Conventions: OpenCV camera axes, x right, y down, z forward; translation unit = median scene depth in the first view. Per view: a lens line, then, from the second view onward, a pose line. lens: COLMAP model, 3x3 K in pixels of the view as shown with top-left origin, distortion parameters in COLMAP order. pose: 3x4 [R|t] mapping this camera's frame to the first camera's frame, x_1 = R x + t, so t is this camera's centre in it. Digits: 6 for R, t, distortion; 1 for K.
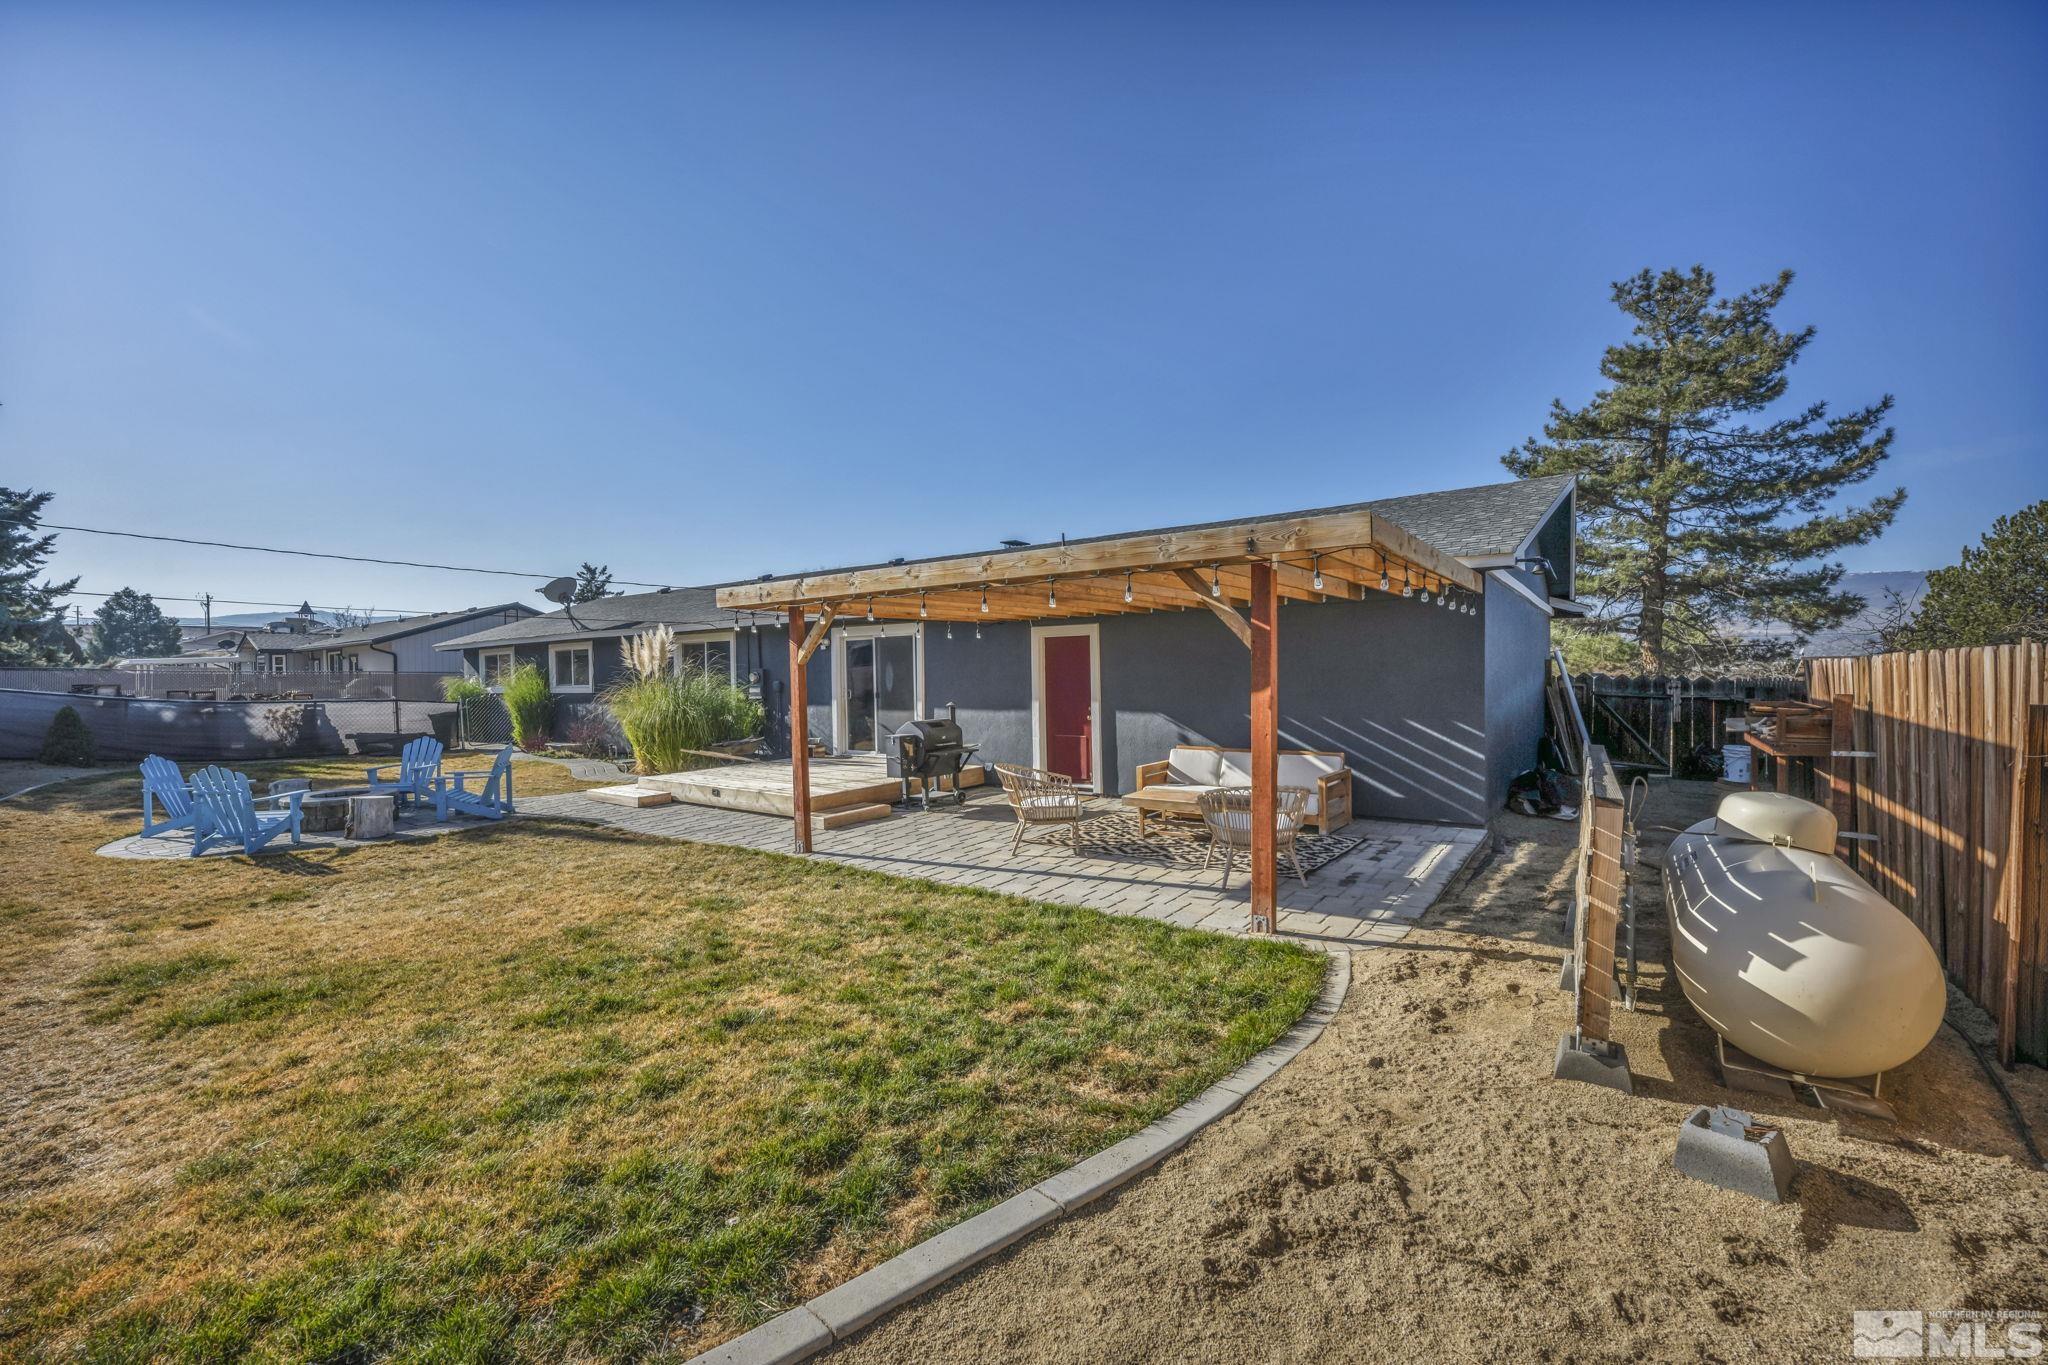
lens RADIAL K [[831.4, 0, 1024.3], [0, 831.4, 684.4], [0, 0, 1]] dist [-0.000023, -0.000890]
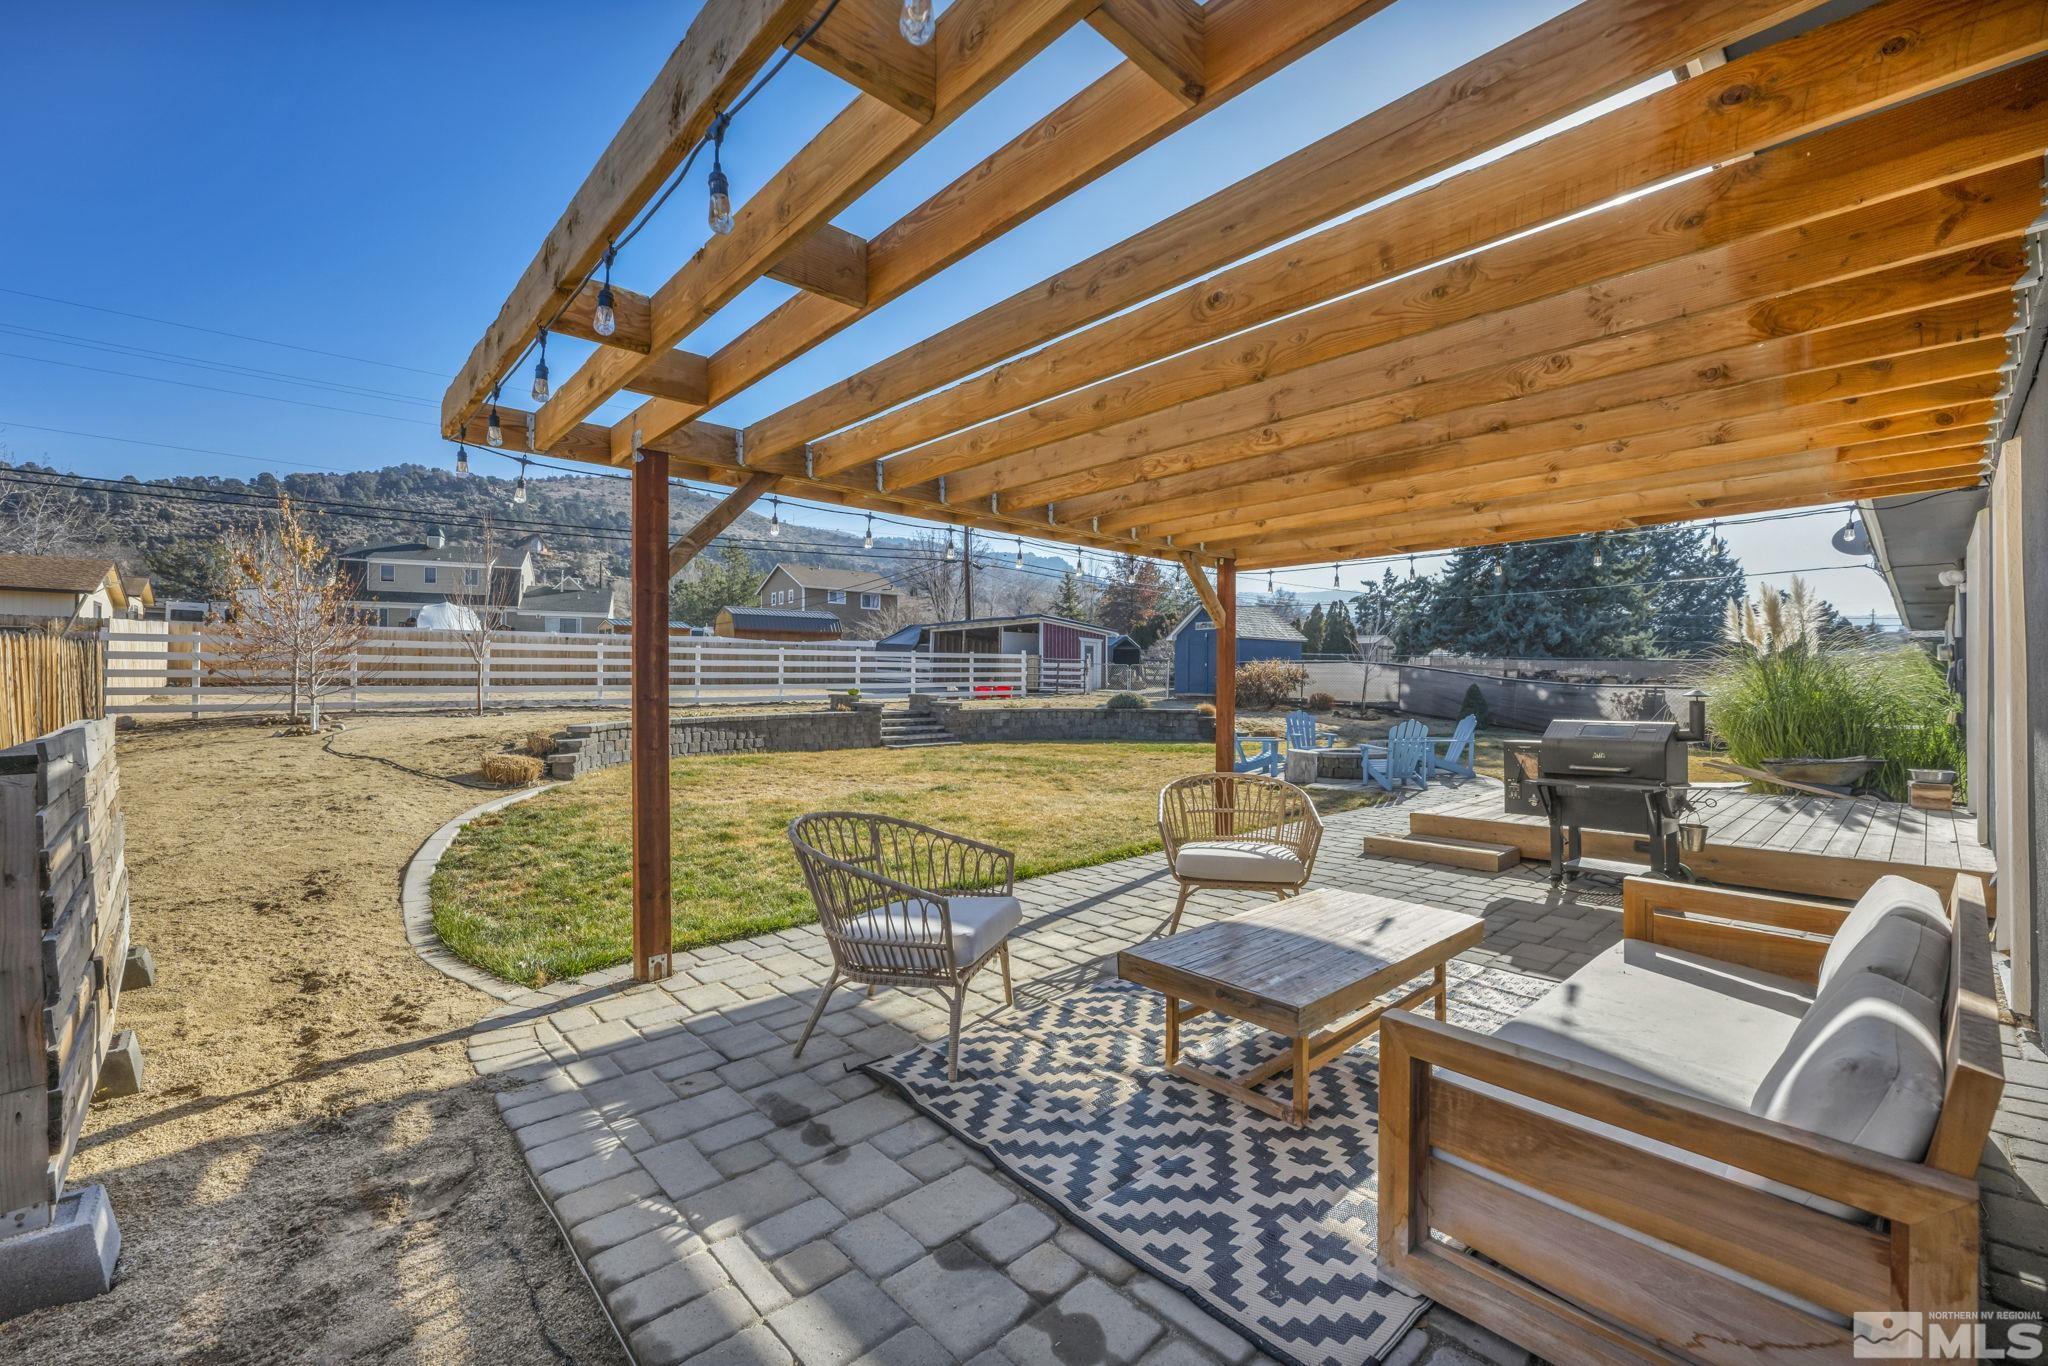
lens RADIAL K [[848.5, 0, 1014.8], [0, 848.5, 679.7], [0, 0, 1]] dist [0.000139, -0.000458]
pose [[-0.206312, 0.014016, -0.978386, 0.921445], [-0.018688, 0.999659, 0.018261, 0.023553], [0.978308, 0.022051, -0.205980, 1.436647]]
